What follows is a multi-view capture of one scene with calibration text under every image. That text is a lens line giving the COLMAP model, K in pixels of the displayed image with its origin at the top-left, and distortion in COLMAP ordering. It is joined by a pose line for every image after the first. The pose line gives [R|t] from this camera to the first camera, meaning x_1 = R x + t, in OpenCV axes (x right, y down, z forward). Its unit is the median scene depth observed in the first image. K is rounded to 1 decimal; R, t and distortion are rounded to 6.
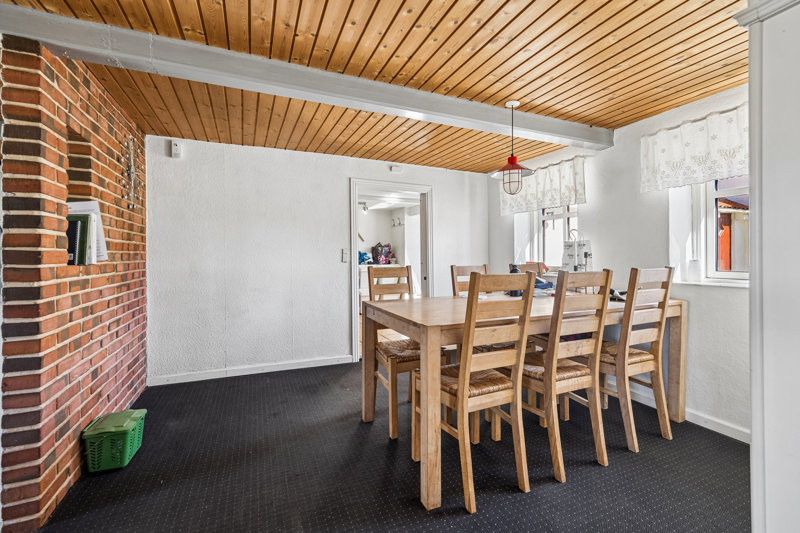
lens RADIAL K [[353.3, 0, 402.3], [0, 353.3, 260.6], [0, 0, 1]] dist [-0.014662, 0.002378]
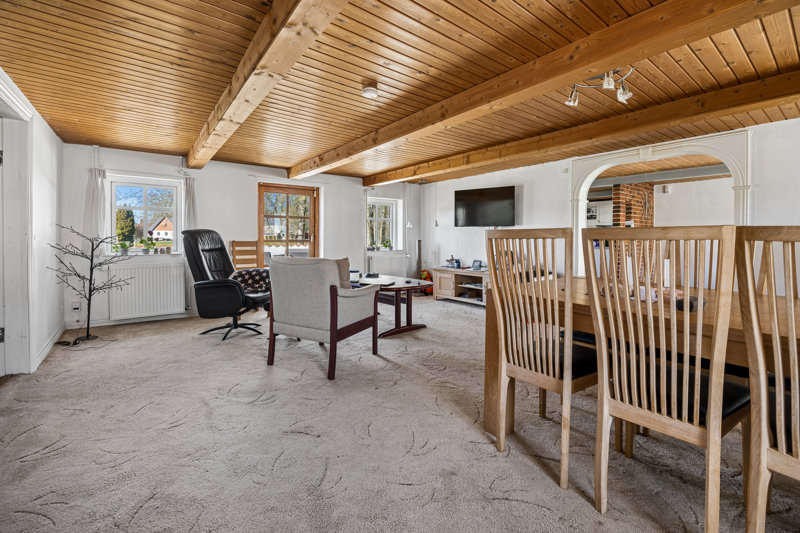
lens RADIAL K [[353.3, 0, 414.3], [0, 353.3, 237.1], [0, 0, 1]] dist [-0.014662, 0.002378]
pose [[0.268635, 0.004715, -0.963231, 1.620908], [-0.016505, 0.999864, 0.000291, 0.013282], [0.963101, 0.015820, 0.268676, -1.720214]]
